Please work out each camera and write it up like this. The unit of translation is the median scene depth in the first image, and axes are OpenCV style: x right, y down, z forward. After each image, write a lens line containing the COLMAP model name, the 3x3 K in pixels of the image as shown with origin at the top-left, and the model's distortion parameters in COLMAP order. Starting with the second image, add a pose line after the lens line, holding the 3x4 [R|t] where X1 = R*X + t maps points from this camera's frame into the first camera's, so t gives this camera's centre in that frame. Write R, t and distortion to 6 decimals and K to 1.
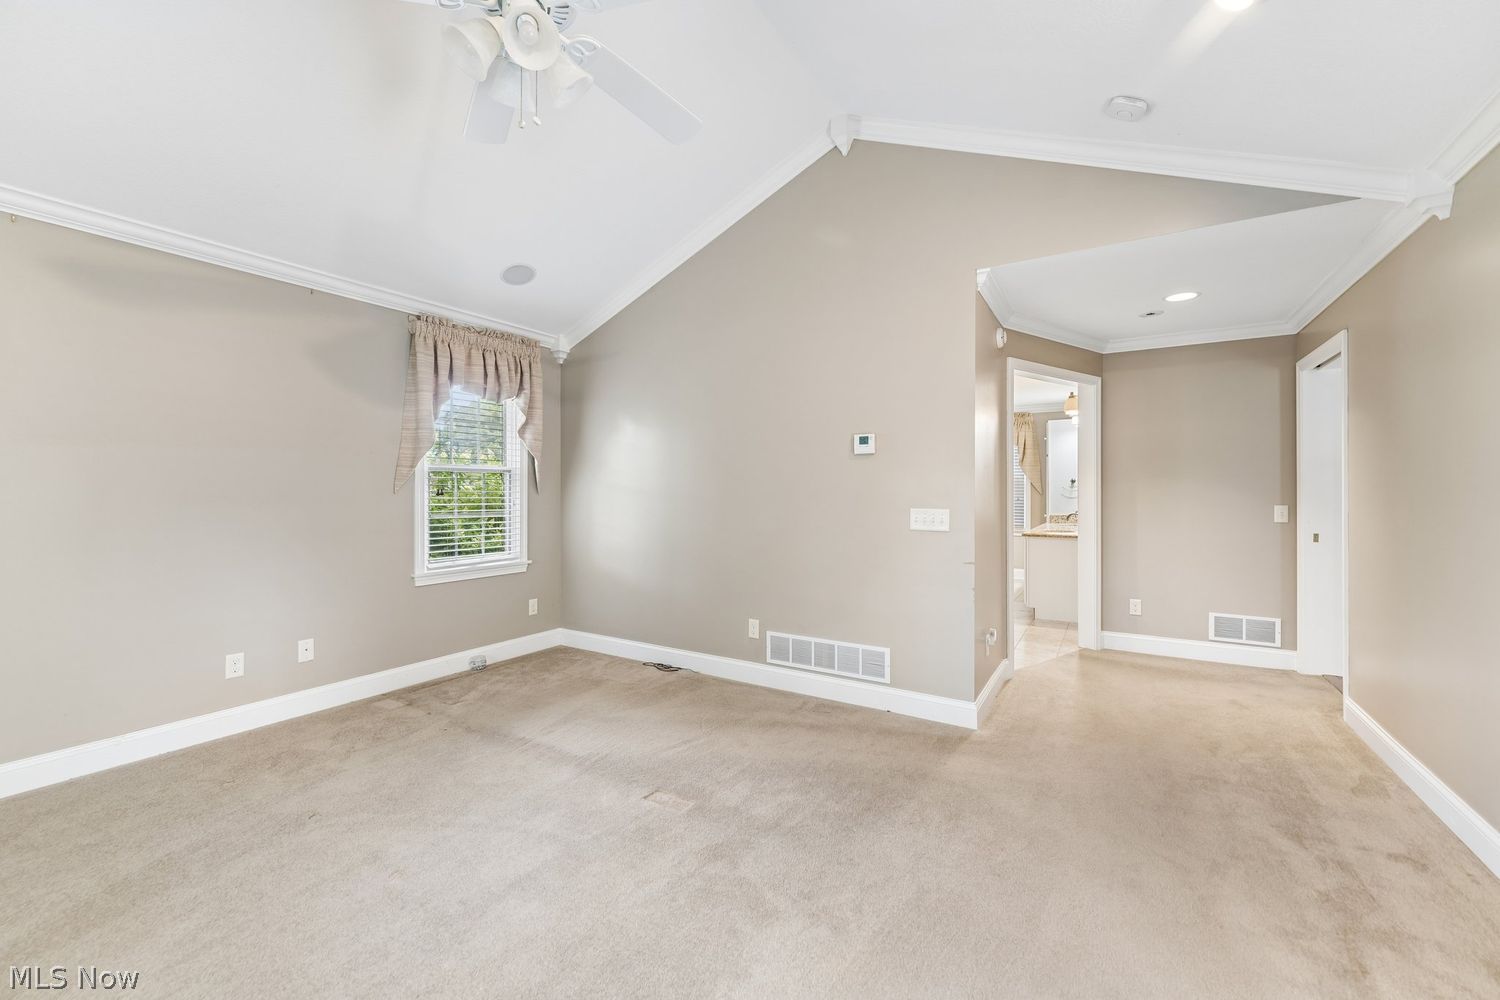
lens RADIAL K [[604.0, 0, 754.3], [0, 604.0, 489.5], [0, 0, 1]] dist [0.000000, -0.000036]
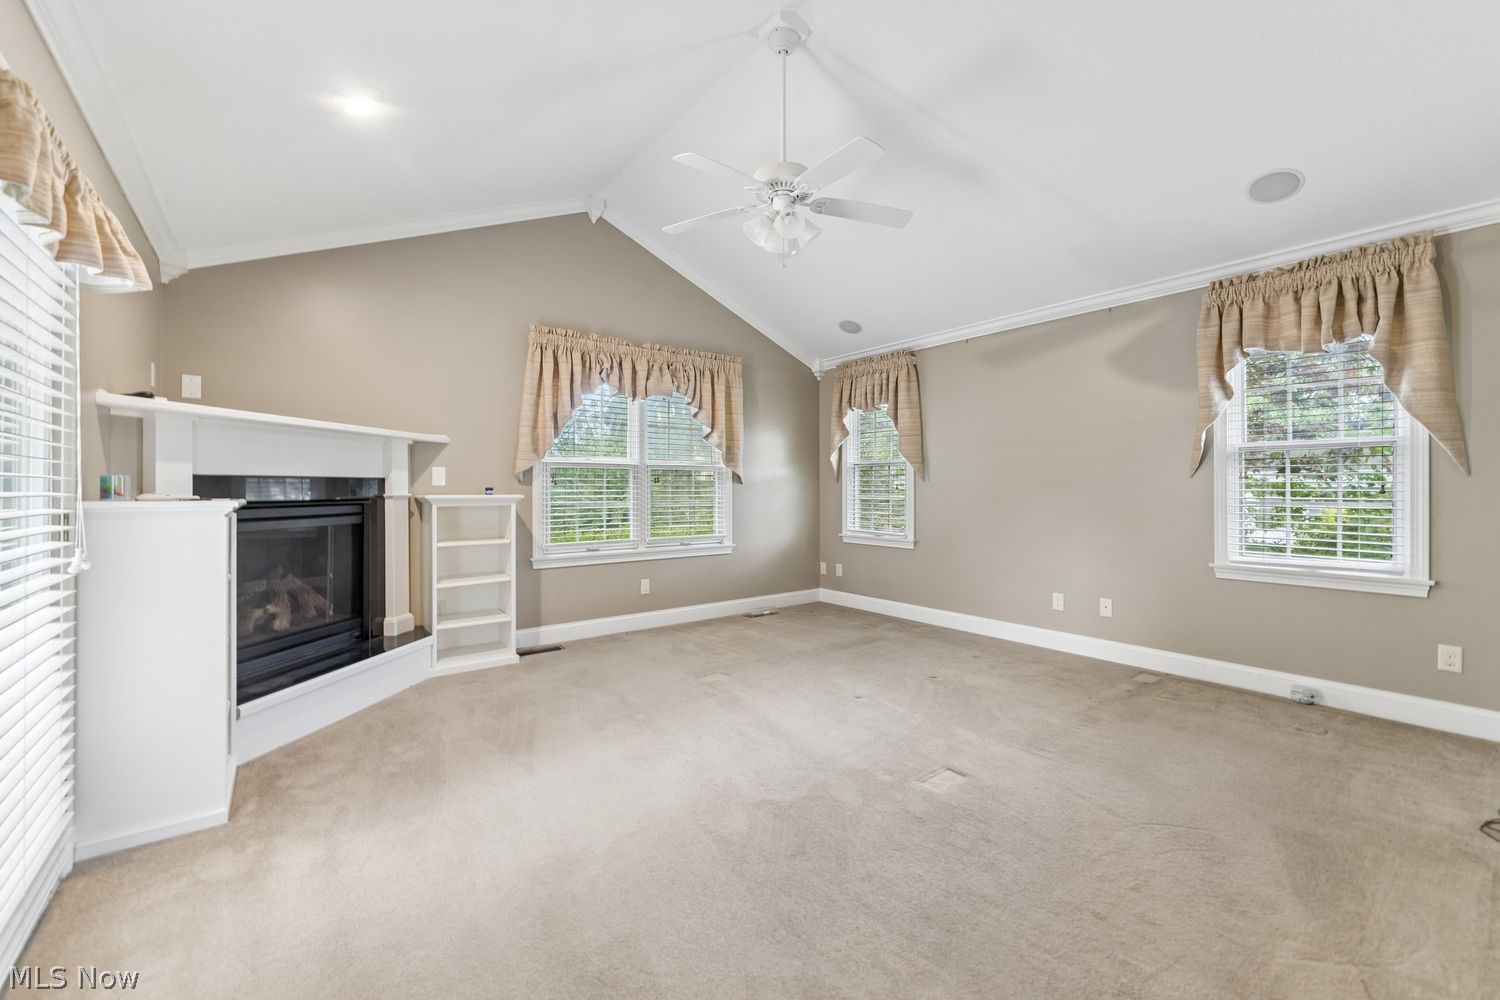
lens RADIAL K [[604.0, 0, 754.3], [0, 604.0, 489.5], [0, 0, 1]] dist [0.000000, -0.000036]
pose [[-0.336252, 0.000882, -0.941772, 0.534533], [0.000275, 1.000000, 0.000838, 0.023960], [0.941772, 0.000023, -0.336252, 0.627313]]
